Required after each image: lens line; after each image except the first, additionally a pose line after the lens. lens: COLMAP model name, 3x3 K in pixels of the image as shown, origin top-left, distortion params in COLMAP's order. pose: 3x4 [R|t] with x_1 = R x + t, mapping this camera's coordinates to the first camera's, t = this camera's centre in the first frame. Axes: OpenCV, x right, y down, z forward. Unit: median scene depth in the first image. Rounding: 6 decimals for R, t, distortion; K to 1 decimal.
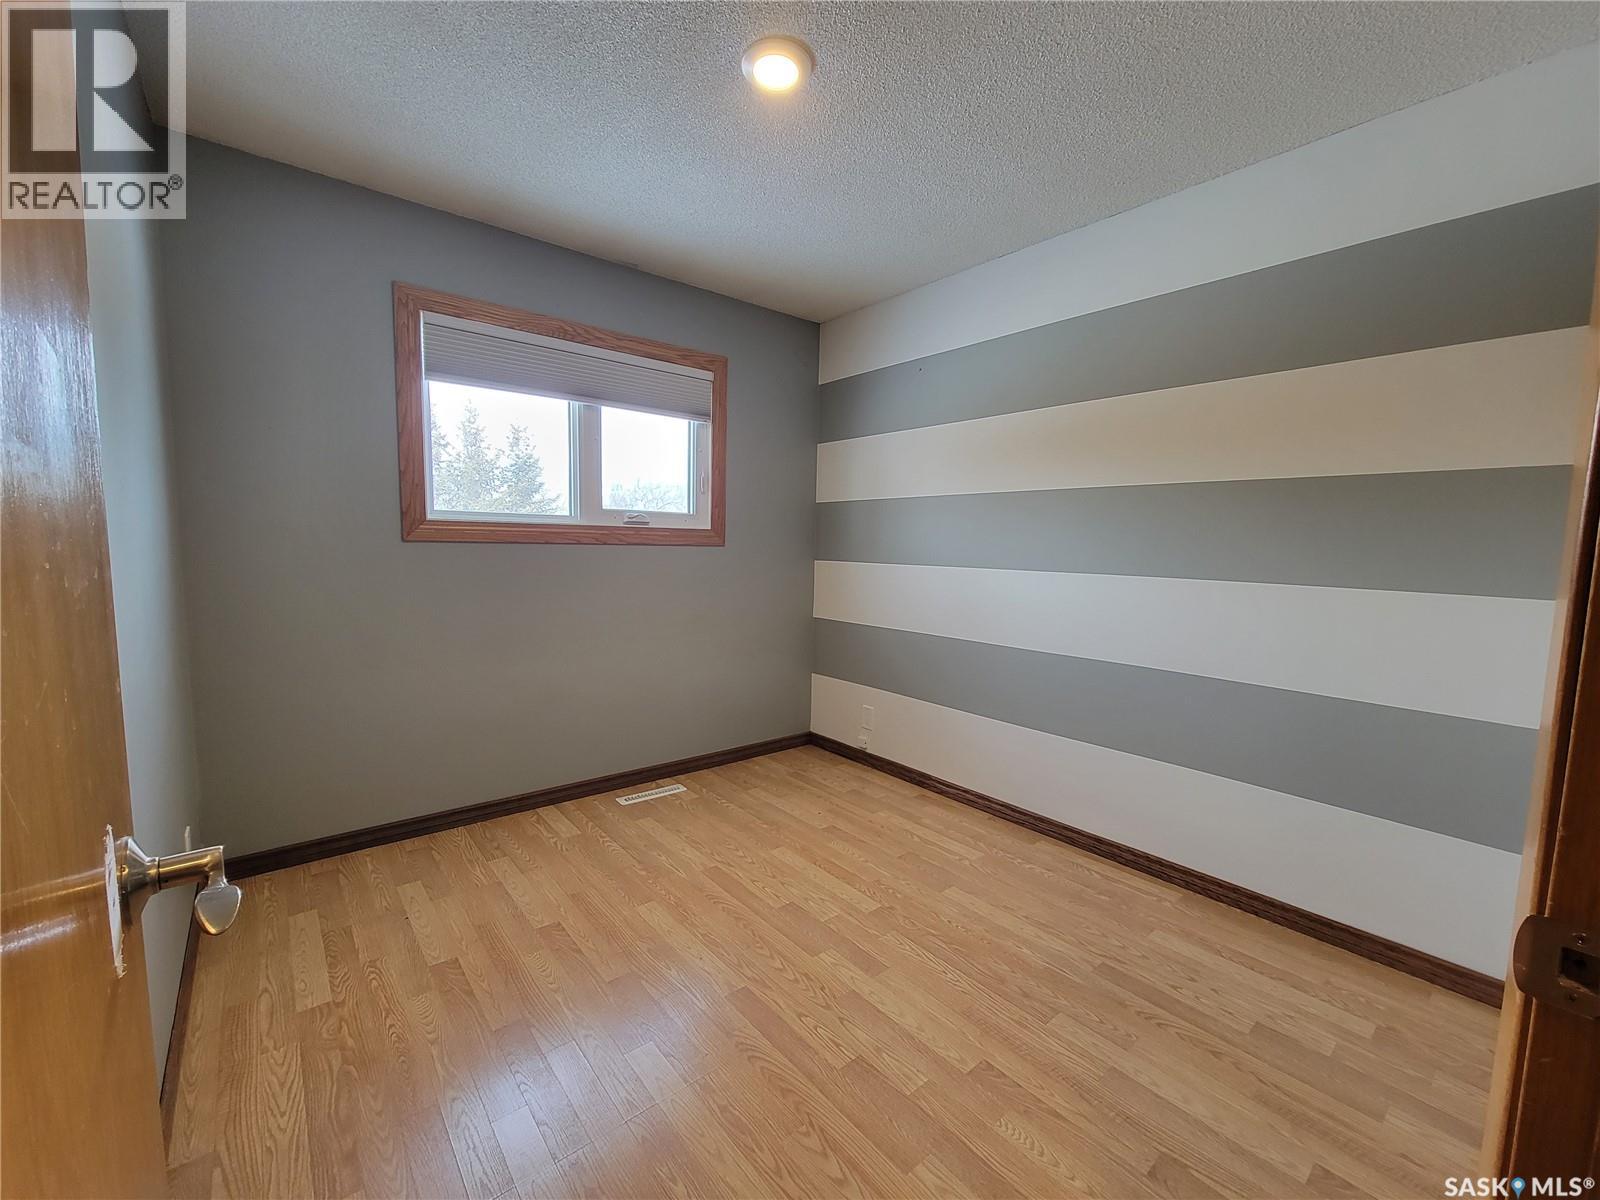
lens RADIAL K [[652.0, 0, 807.7], [0, 652.0, 610.0], [0, 0, 1]] dist [0.000288, 0.000054]
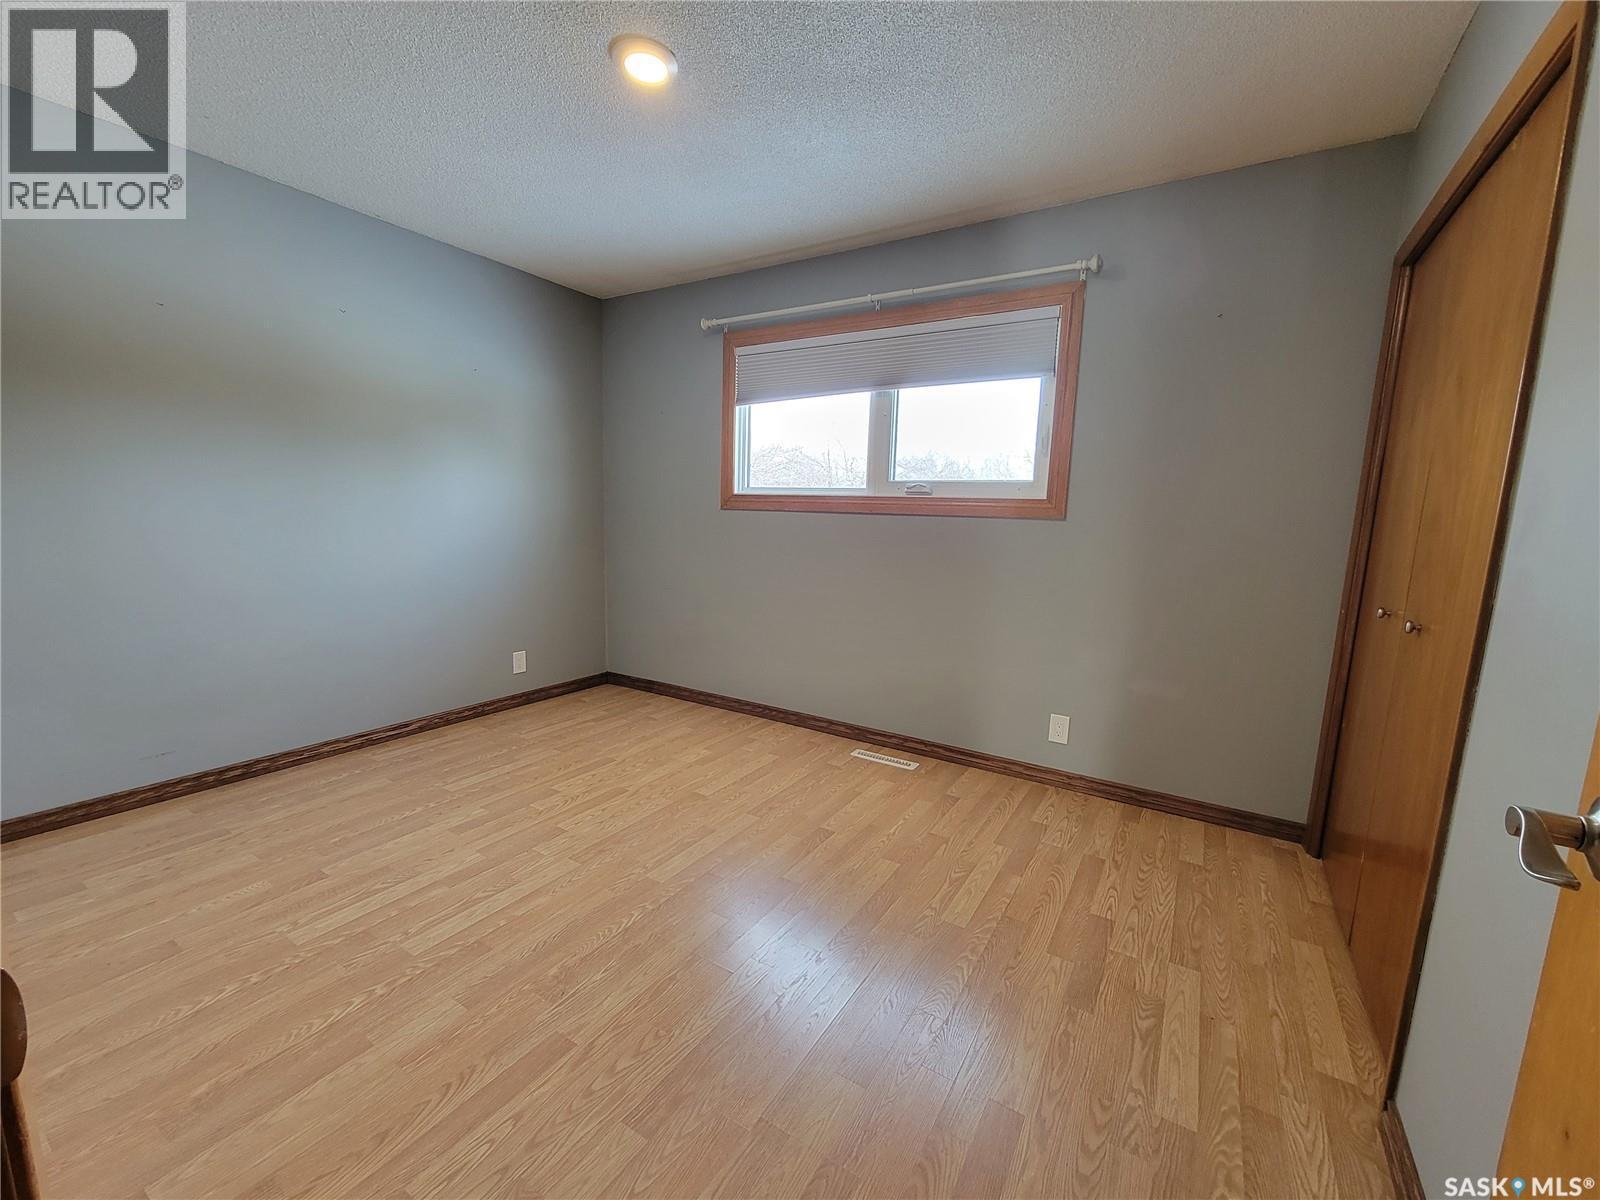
lens RADIAL K [[652.0, 0, 807.7], [0, 652.0, 610.0], [0, 0, 1]] dist [0.000288, 0.000054]
pose [[0.316003, 0.133705, -0.939290, 0.671240], [-0.117751, 0.987893, 0.101008, -0.039368], [0.941423, 0.078684, 0.327921, 0.547701]]
